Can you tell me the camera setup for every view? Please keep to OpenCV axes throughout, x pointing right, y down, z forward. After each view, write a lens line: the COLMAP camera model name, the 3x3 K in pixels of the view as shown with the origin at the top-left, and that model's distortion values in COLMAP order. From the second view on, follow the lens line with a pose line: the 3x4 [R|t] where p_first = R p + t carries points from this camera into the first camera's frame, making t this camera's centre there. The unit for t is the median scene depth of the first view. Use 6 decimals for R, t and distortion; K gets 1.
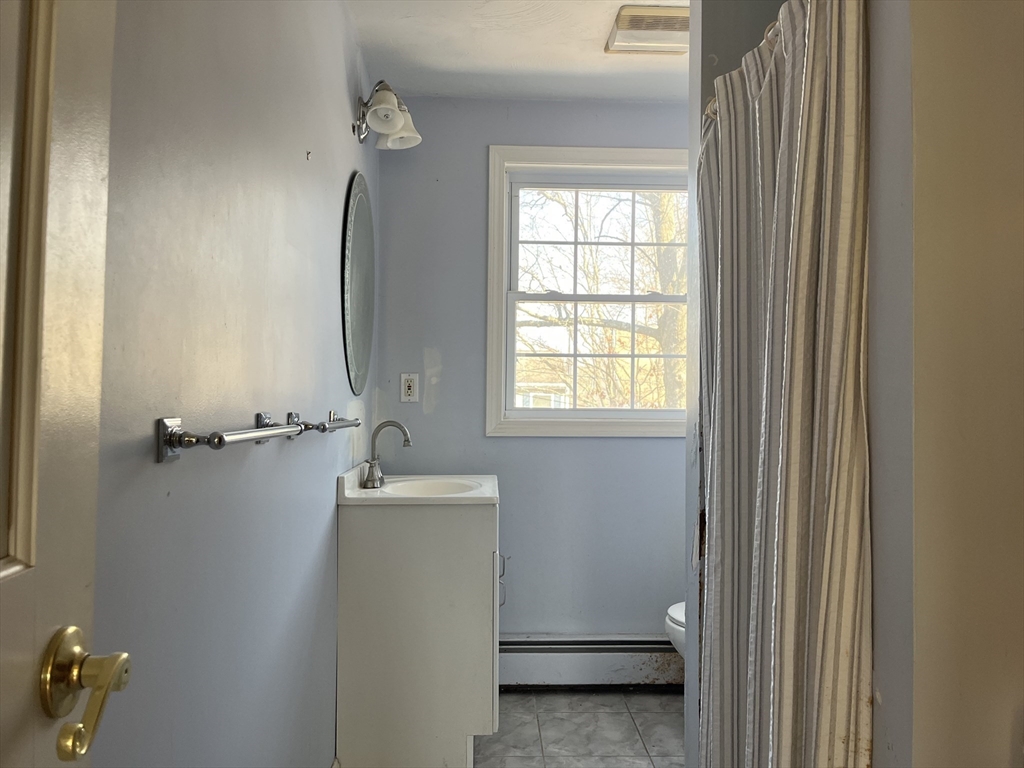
lens RADIAL K [[774.1, 0, 519.0], [0, 774.1, 384.8], [0, 0, 1]] dist [0.064115, -0.088089]
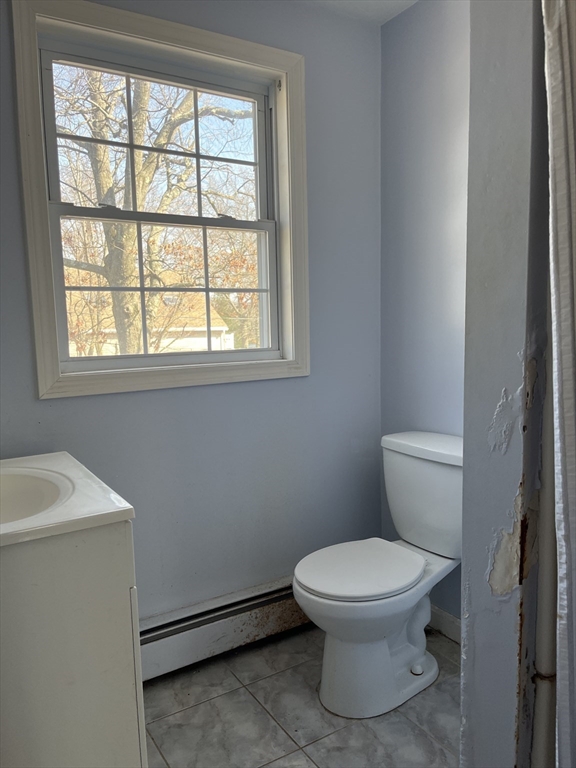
lens RADIAL K [[580.6, 0, 282.1], [0, 580.6, 390.0], [0, 0, 1]] dist [0.064115, -0.088089]
pose [[0.870552, -0.092454, 0.483312, -0.112852], [0.028343, 0.989981, 0.138323, -0.014880], [-0.491259, -0.106719, 0.864451, 0.402812]]
